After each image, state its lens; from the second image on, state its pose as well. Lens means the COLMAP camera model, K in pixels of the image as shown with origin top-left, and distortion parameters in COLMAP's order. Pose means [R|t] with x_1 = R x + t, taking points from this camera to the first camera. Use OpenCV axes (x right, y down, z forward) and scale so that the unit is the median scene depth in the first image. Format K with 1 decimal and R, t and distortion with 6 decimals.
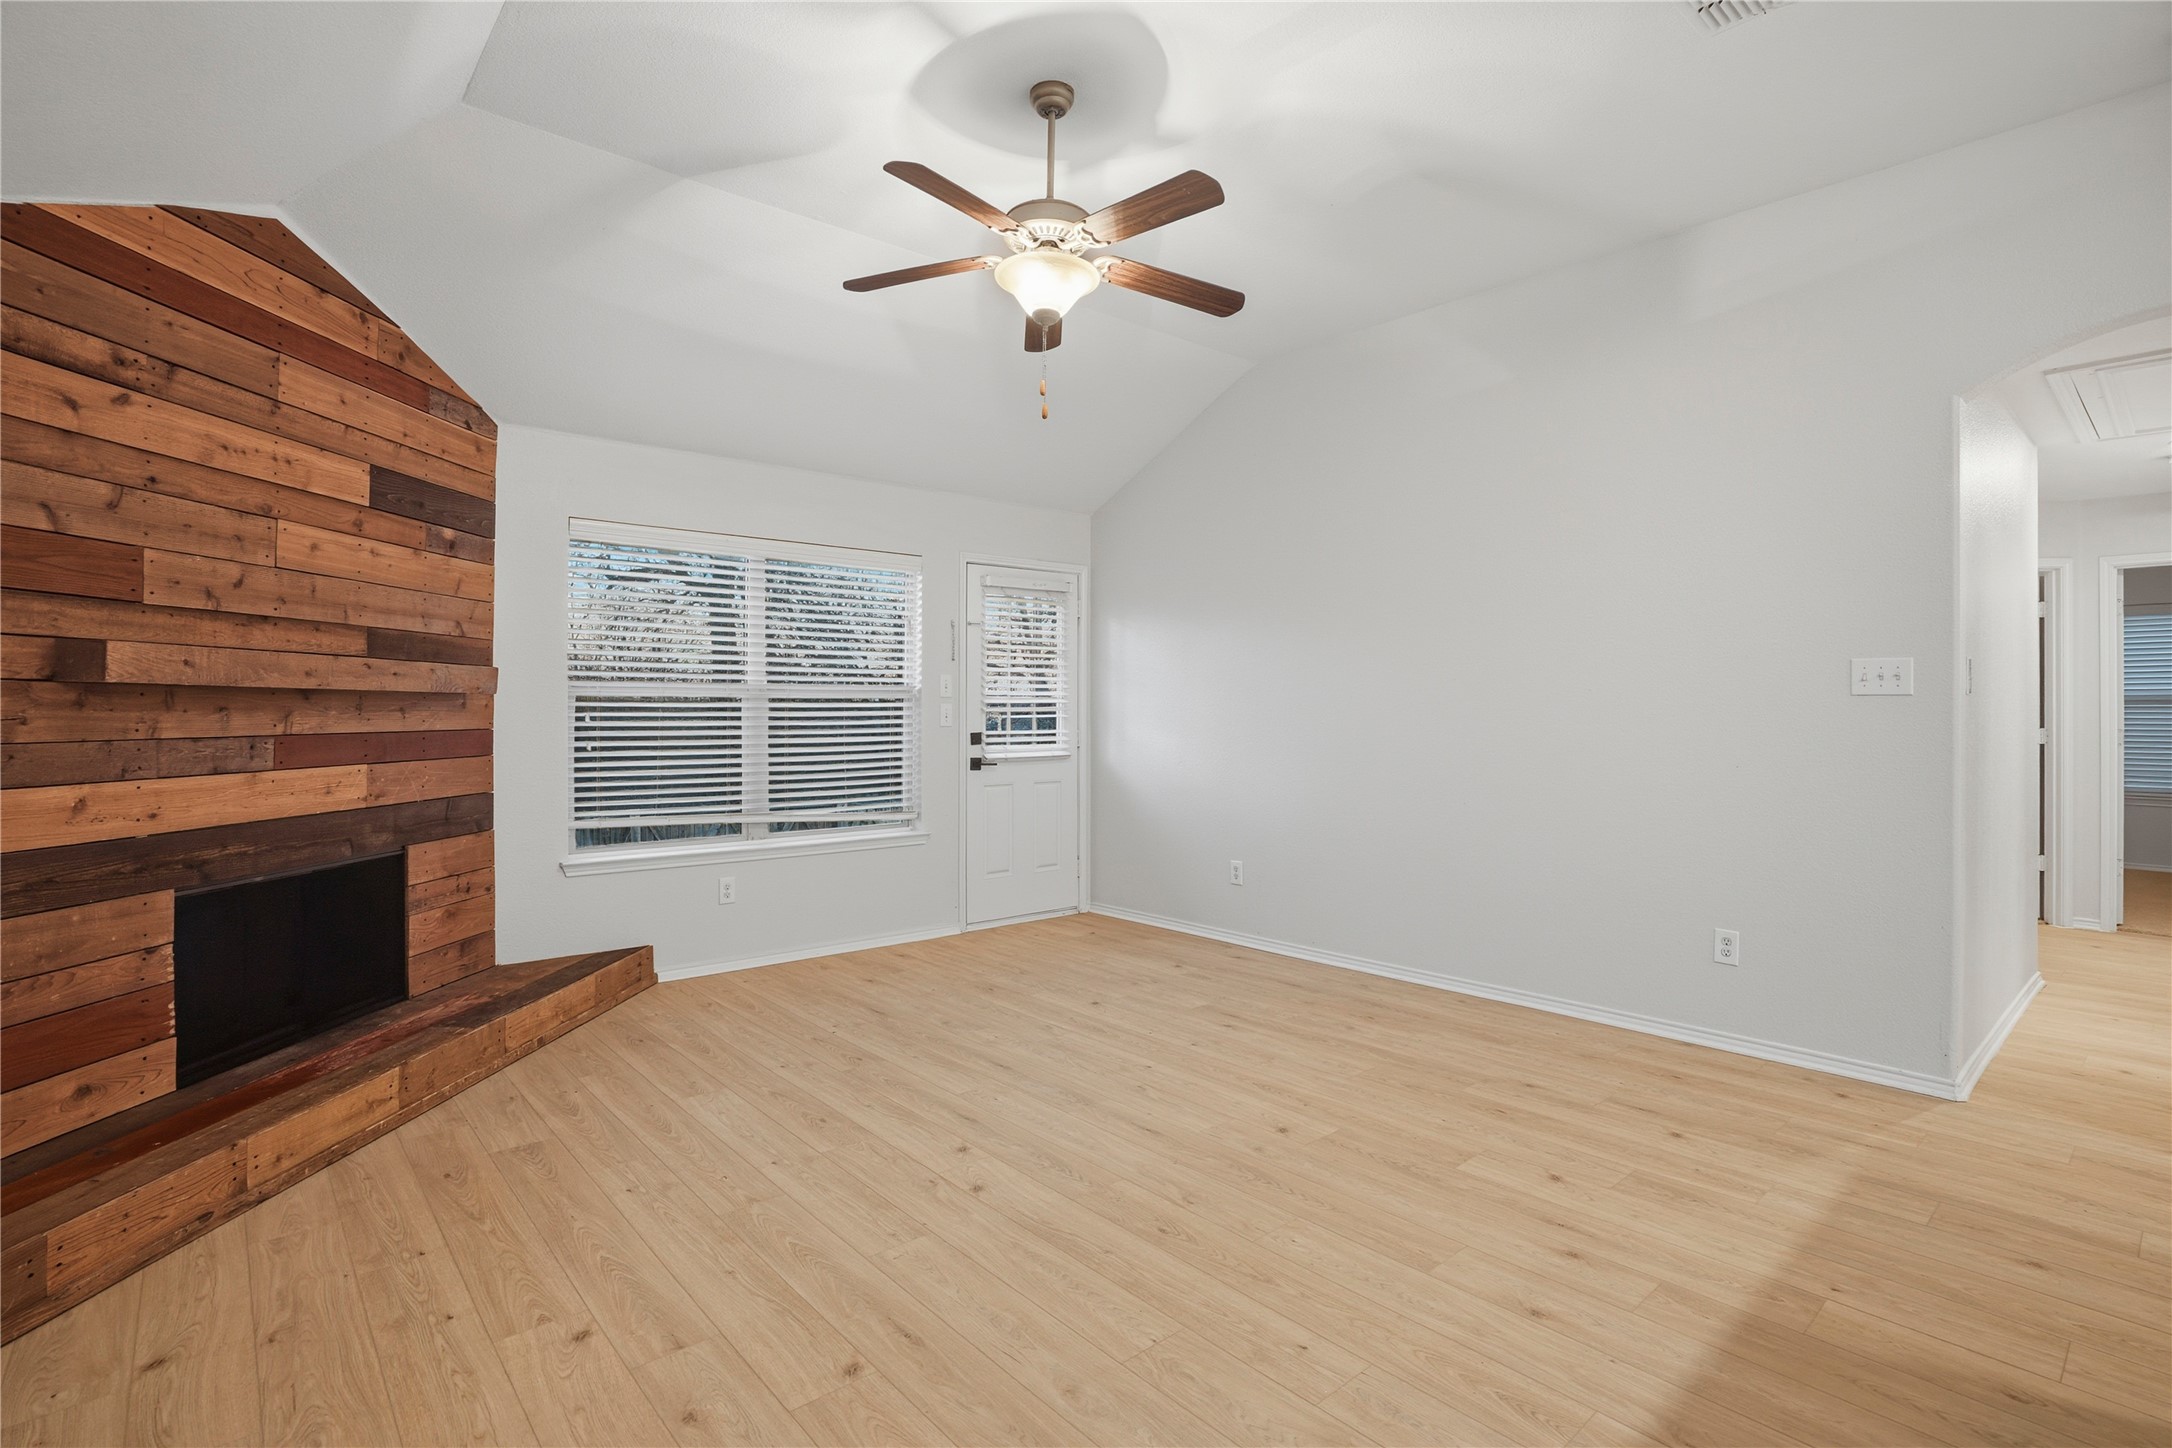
lens RADIAL K [[1027.6, 0, 1086.6], [0, 1027.6, 702.9], [0, 0, 1]] dist [-0.047073, 0.013318]
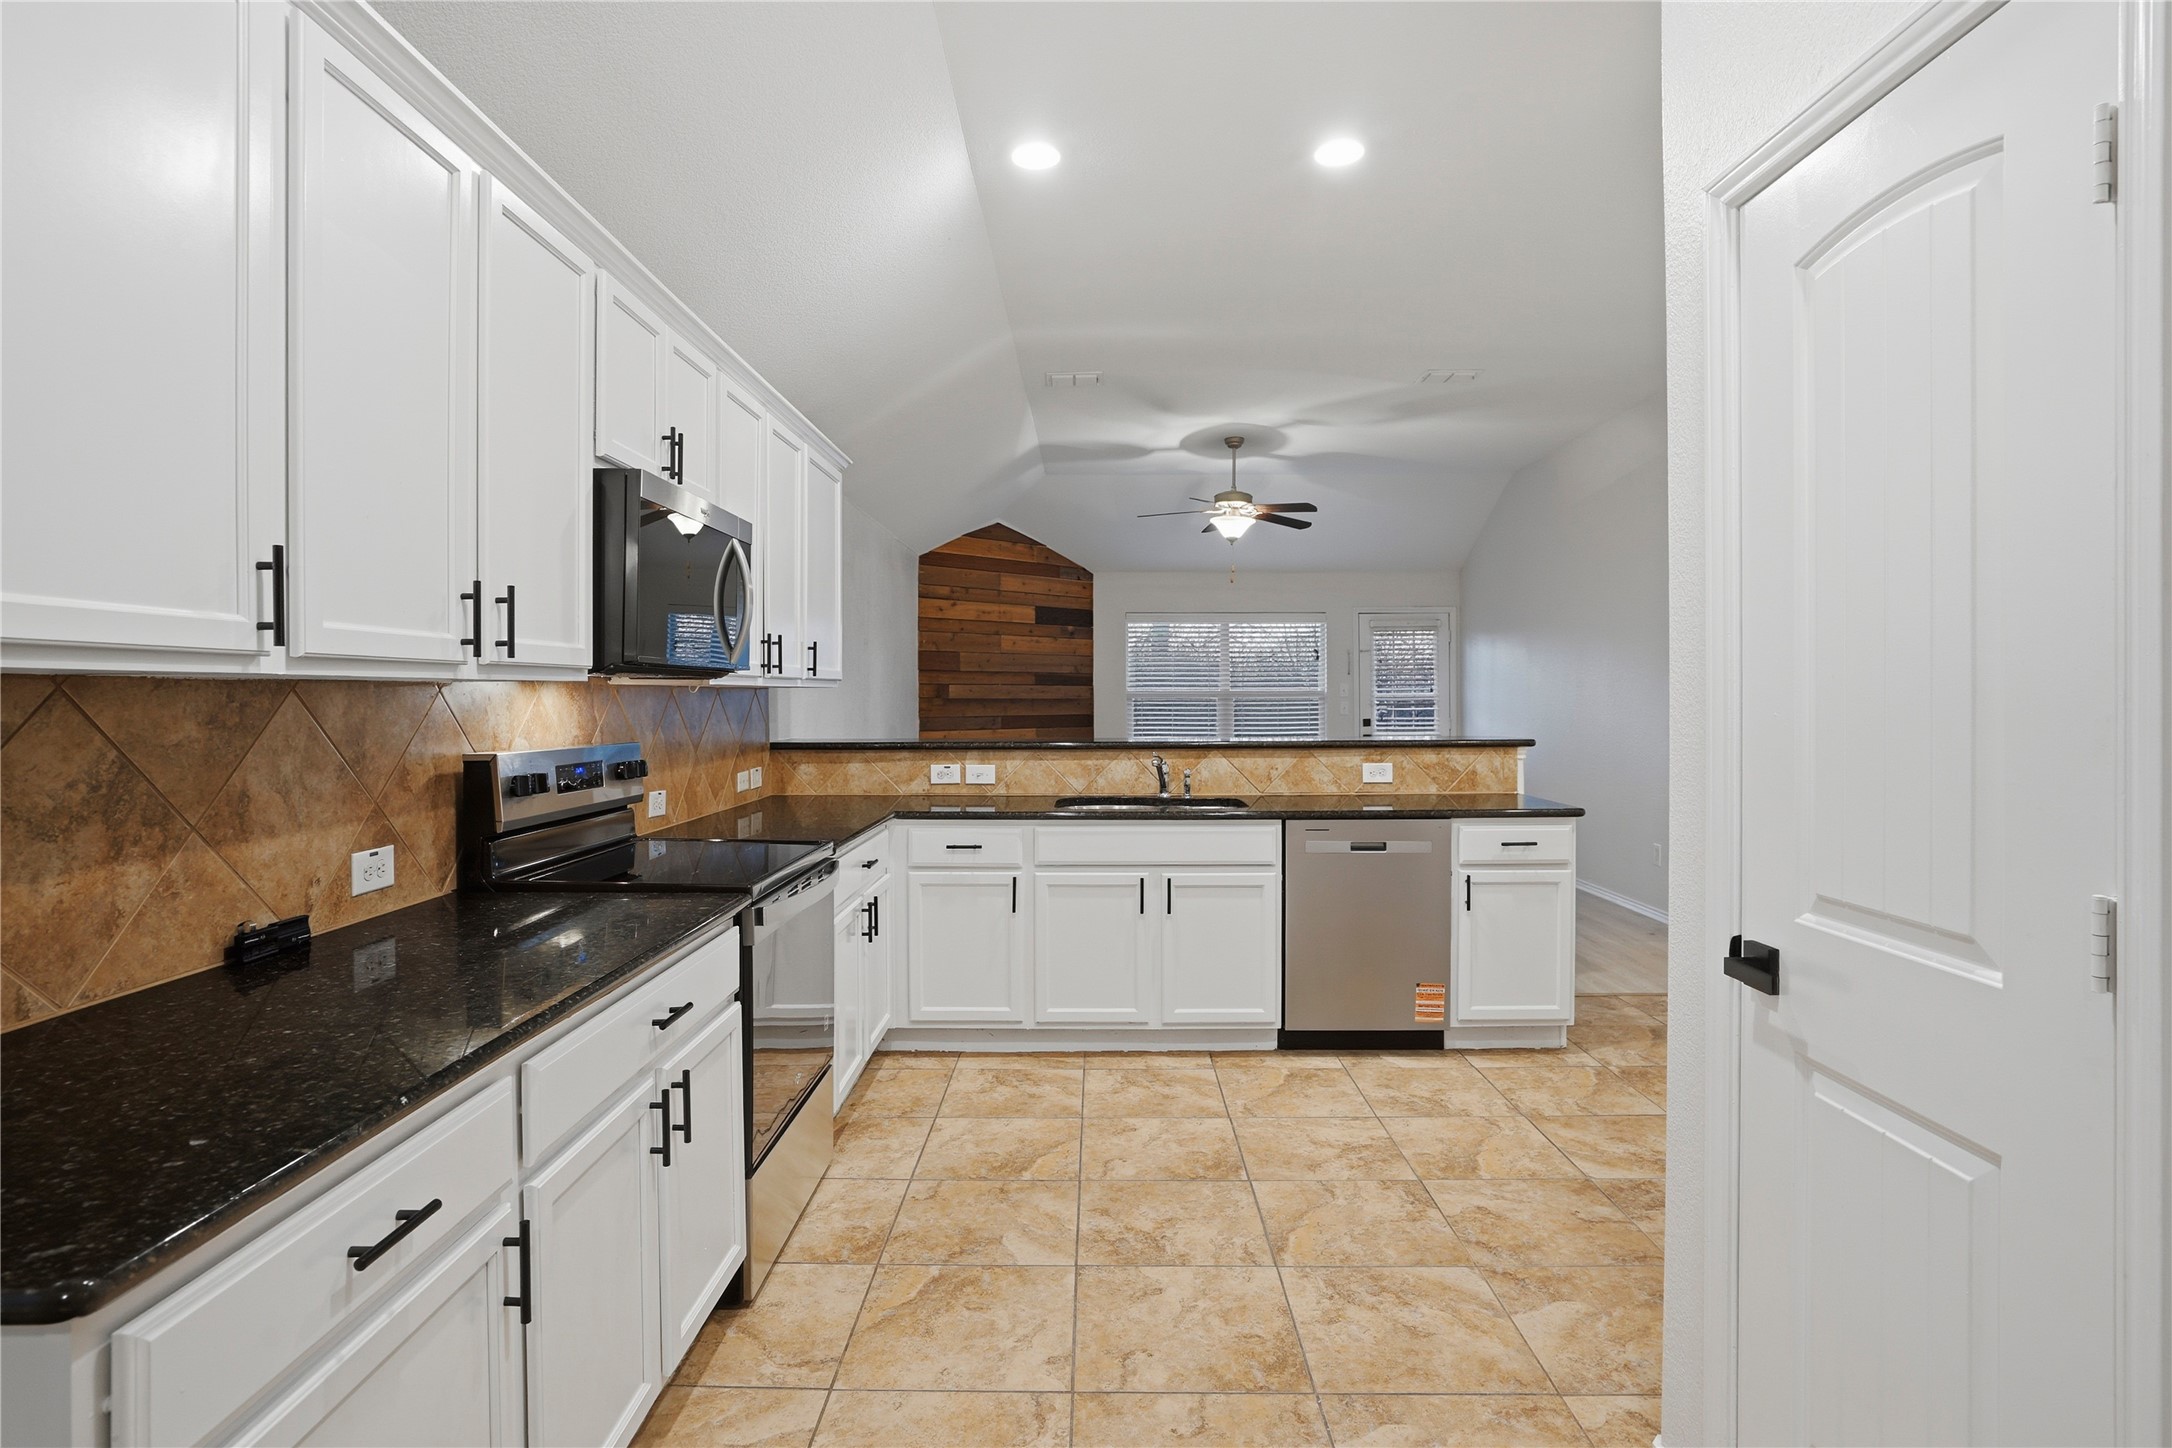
lens RADIAL K [[1087.3, 0, 1085.9], [0, 1087.3, 702.4], [0, 0, 1]] dist [-0.020940, 0.000730]
pose [[0.743174, -0.002241, -0.669094, 1.159498], [0.009113, 0.999936, 0.006773, -0.019733], [0.669036, -0.011131, 0.743147, -0.897173]]
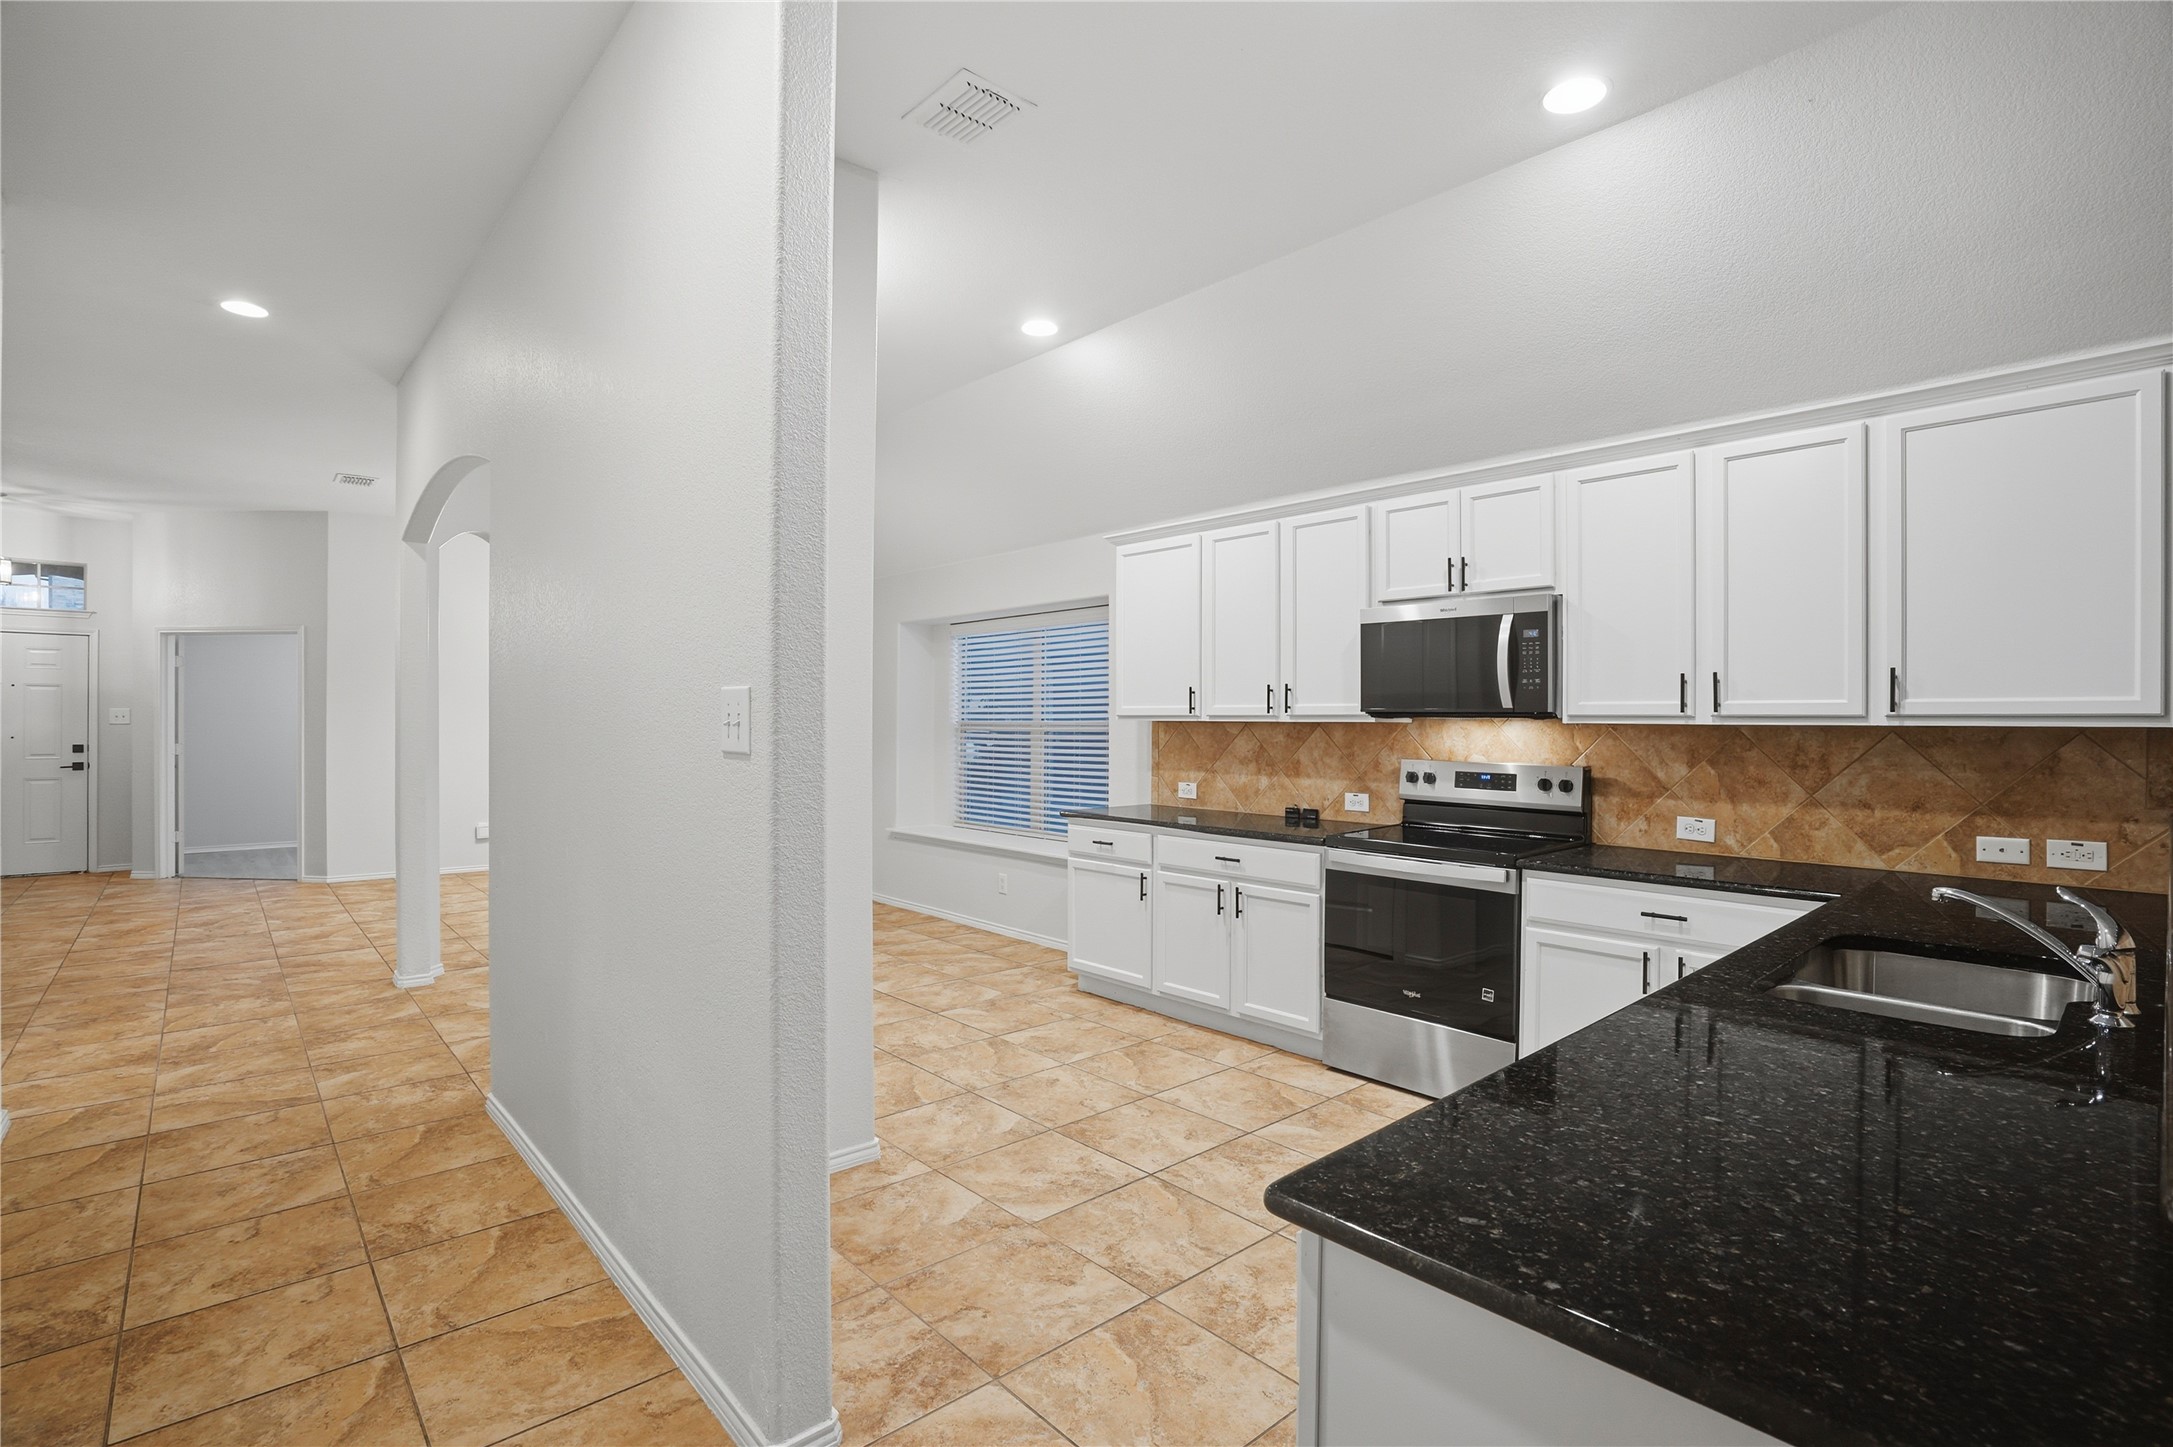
lens RADIAL K [[1028.1, 0, 1079.4], [0, 1028.1, 731.0], [0, 0, 1]] dist [-0.047073, 0.013318]
pose [[-0.999912, -0.010154, -0.008560, 0.854602], [-0.010215, 0.999923, 0.007092, -0.024712], [0.008487, 0.007179, -0.999938, 0.543213]]
